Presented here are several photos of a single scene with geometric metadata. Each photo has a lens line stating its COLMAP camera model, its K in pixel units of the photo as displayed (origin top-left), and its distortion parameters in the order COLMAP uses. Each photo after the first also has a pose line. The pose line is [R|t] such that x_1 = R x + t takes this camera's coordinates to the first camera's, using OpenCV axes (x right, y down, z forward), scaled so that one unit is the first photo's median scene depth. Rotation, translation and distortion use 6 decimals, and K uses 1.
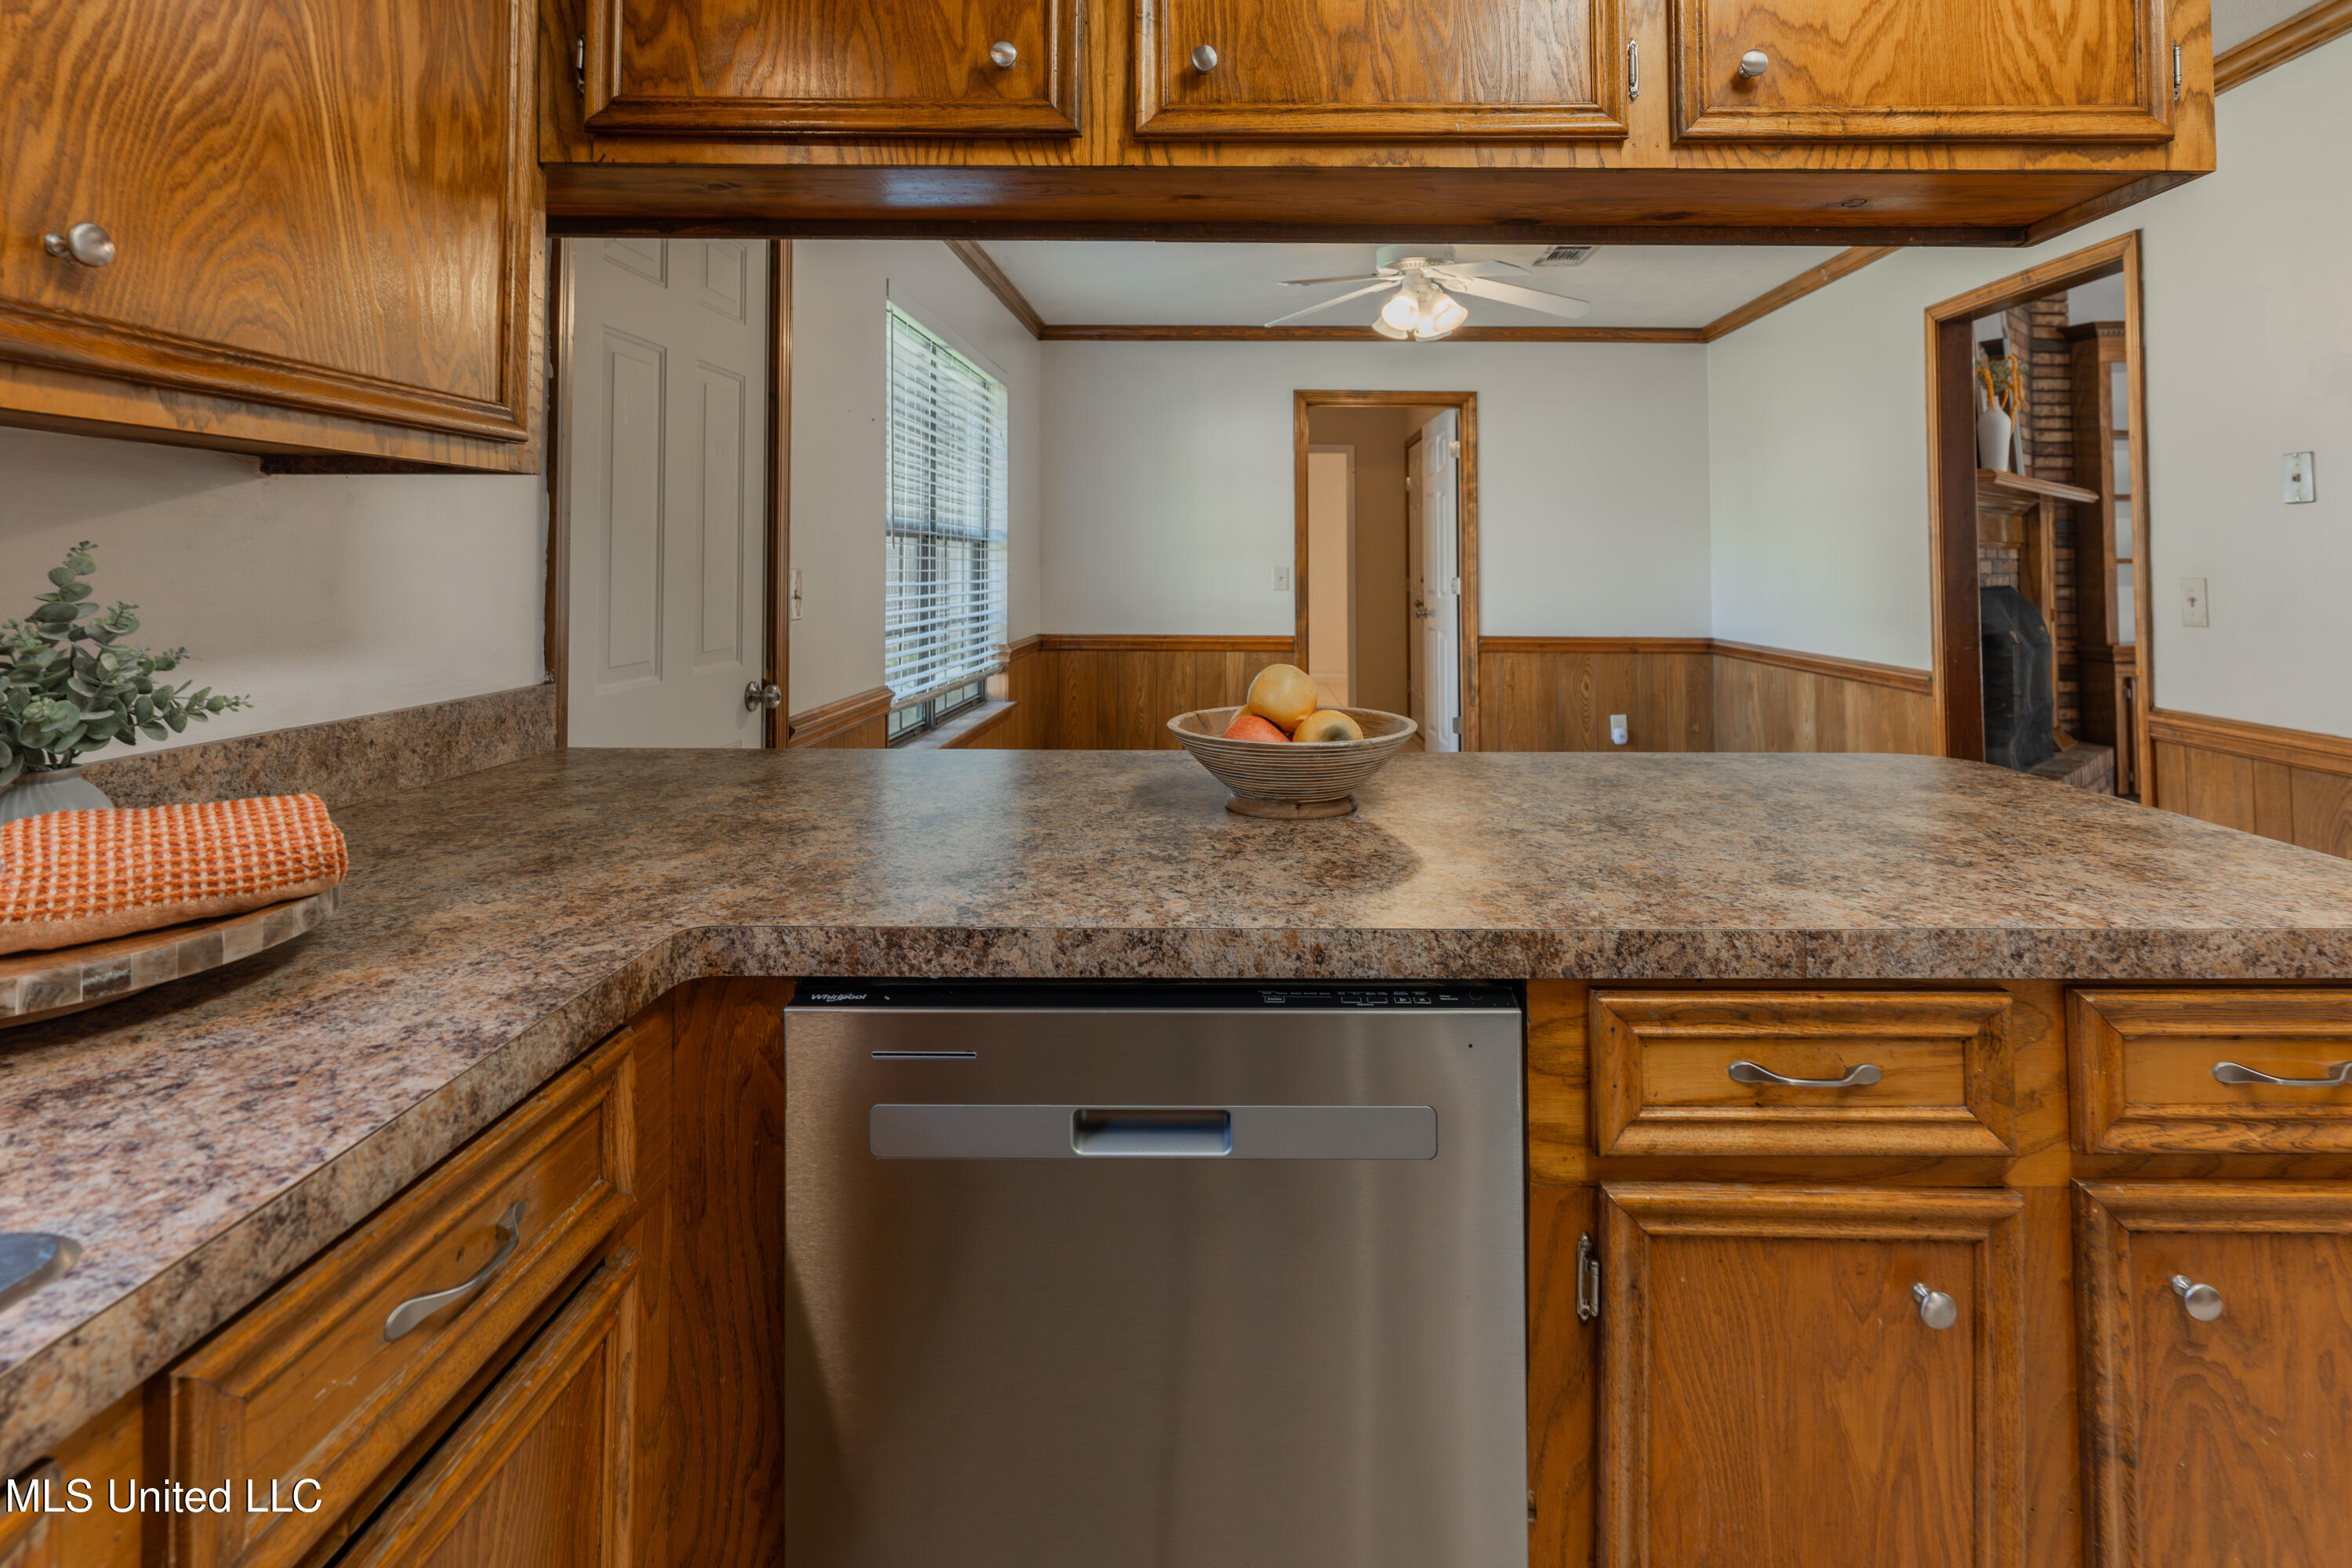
lens RADIAL K [[1199.8, 0, 1259.0], [0, 1199.8, 506.4], [0, 0, 1]] dist [0.004081, 0.000460]
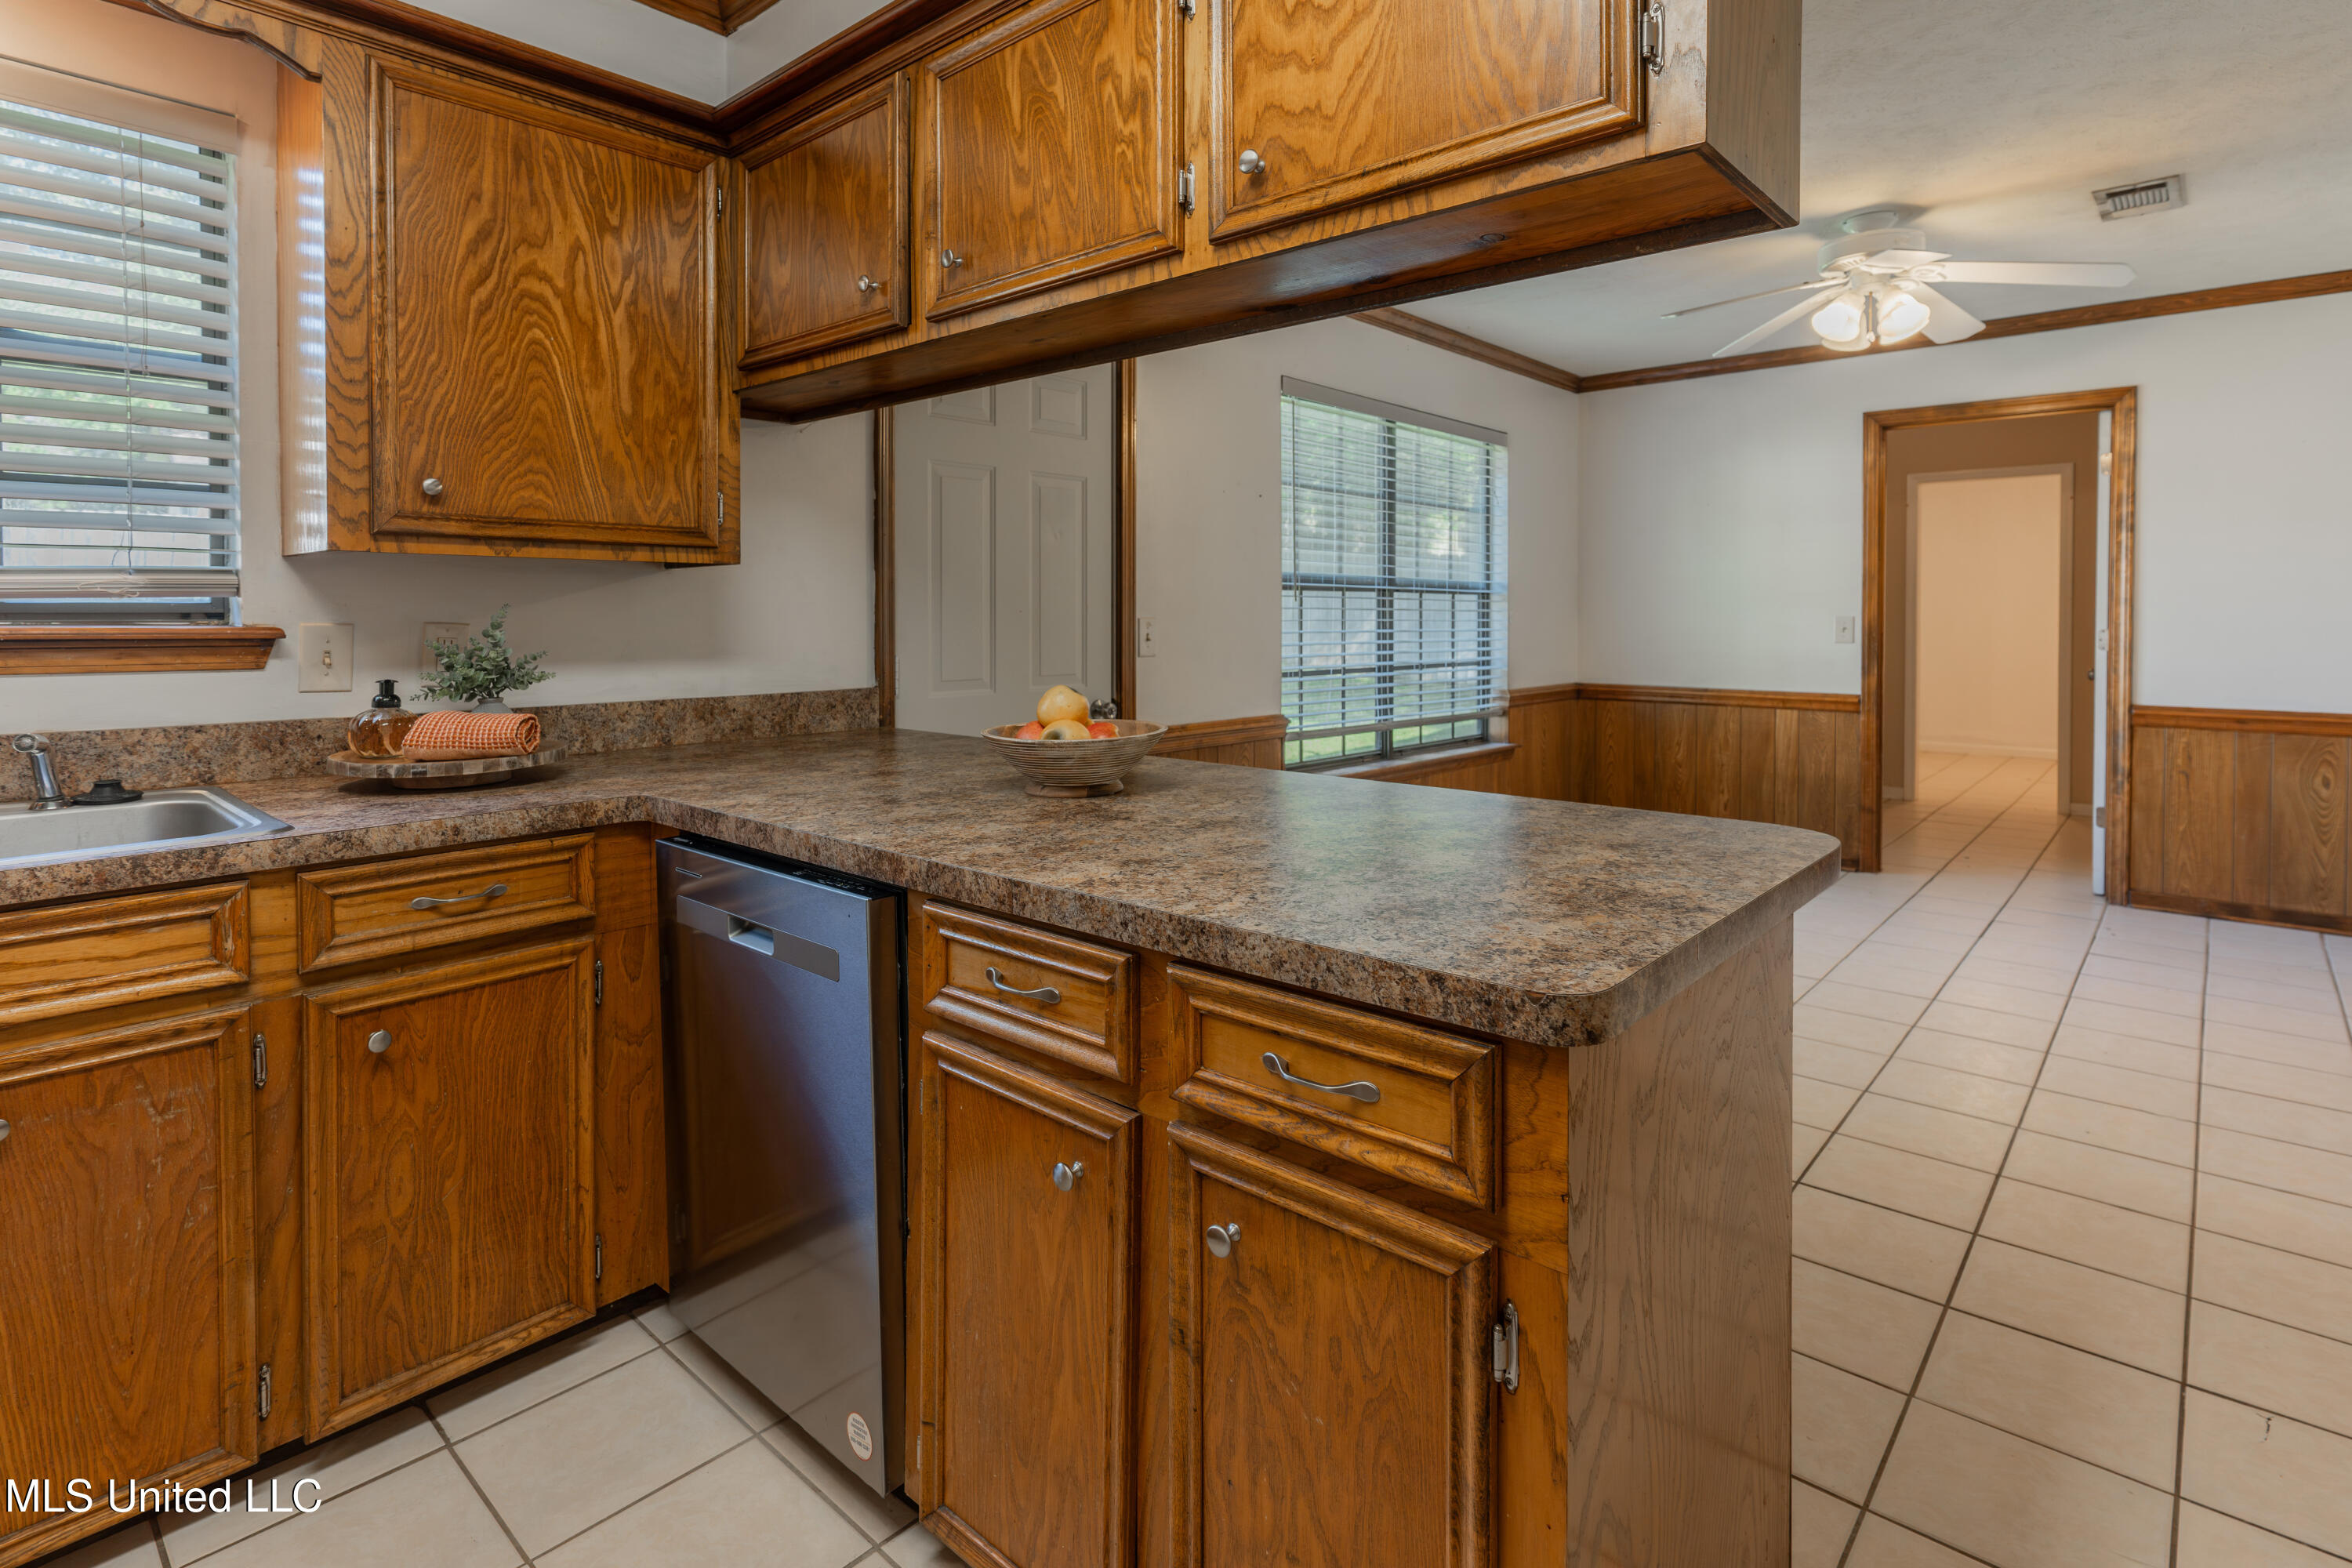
lens RADIAL K [[1185.0, 0, 1173.5], [0, 1185.0, 612.9], [0, 0, 1]] dist [0.002432, 0.000236]
pose [[0.740954, -0.005670, -0.671532, 1.180100], [0.035828, 0.998874, 0.031098, 0.015979], [0.670600, -0.047101, 0.740322, 0.121396]]
